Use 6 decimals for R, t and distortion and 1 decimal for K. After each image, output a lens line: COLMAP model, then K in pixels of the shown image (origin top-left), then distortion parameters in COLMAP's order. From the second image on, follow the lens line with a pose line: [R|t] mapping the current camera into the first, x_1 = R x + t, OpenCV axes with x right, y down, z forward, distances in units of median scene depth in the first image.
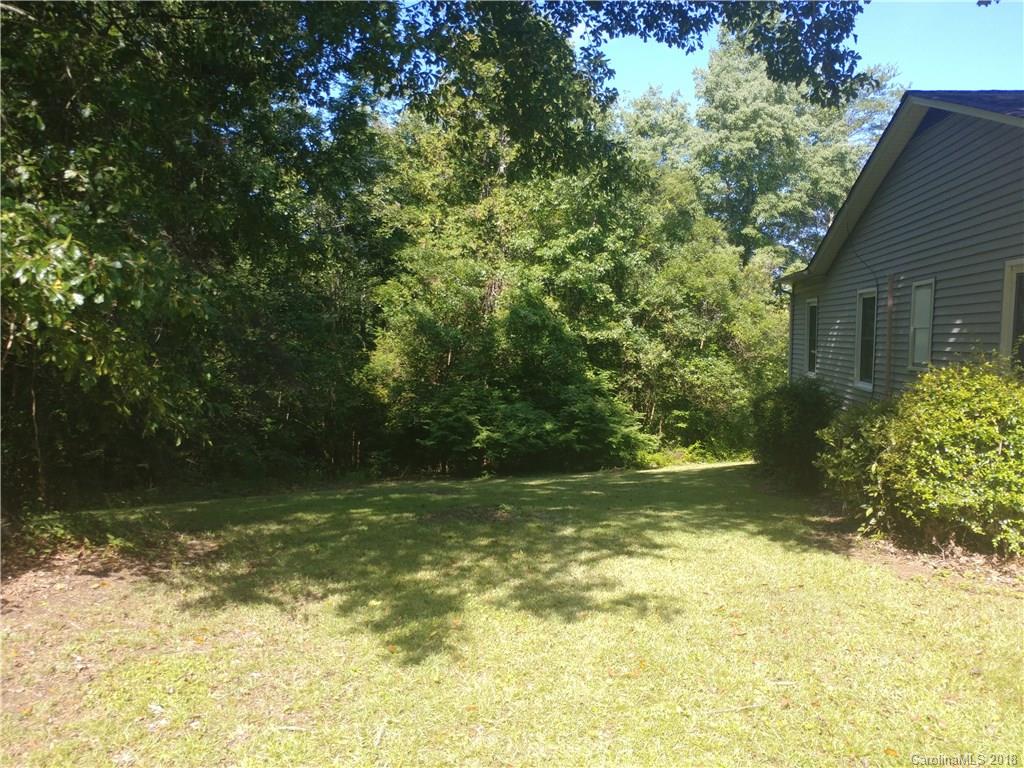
lens RADIAL K [[808.5, 0, 528.7], [0, 808.5, 403.3], [0, 0, 1]] dist [0.001427, 0.004940]
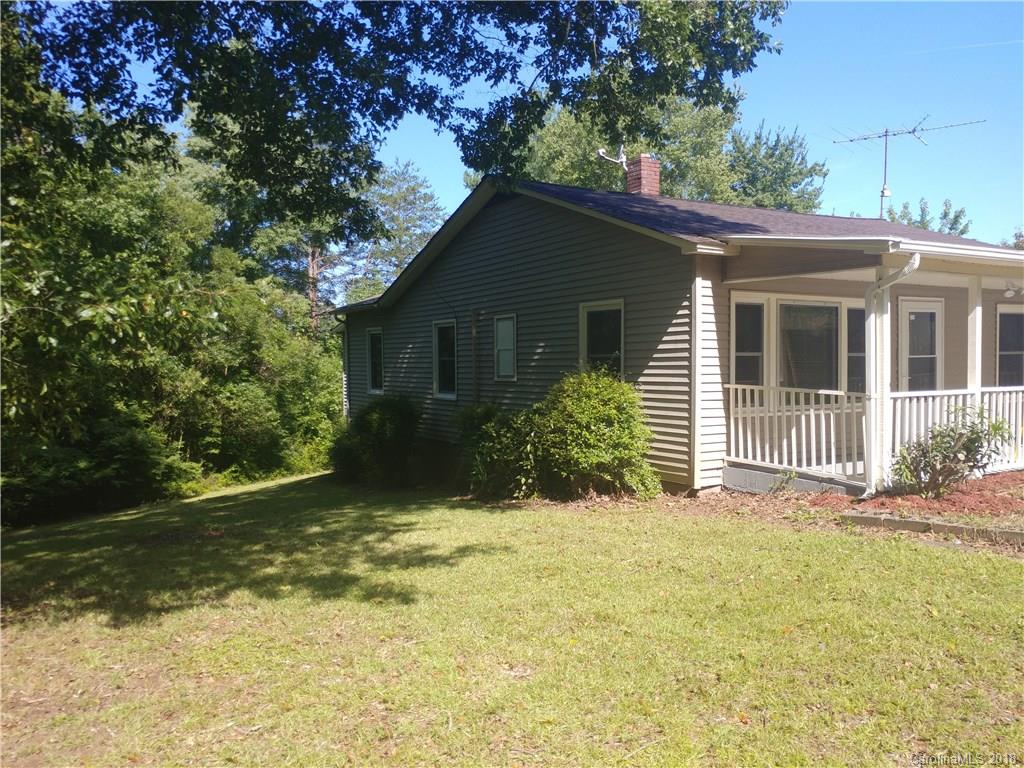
lens RADIAL K [[808.5, 0, 515.0], [0, 808.5, 382.5], [0, 0, 1]] dist [0.001427, 0.004940]
pose [[0.788050, -0.040169, 0.614299, -0.142037], [0.076236, 0.996556, -0.032633, 0.003319], [-0.610872, 0.072548, 0.788398, -0.031913]]
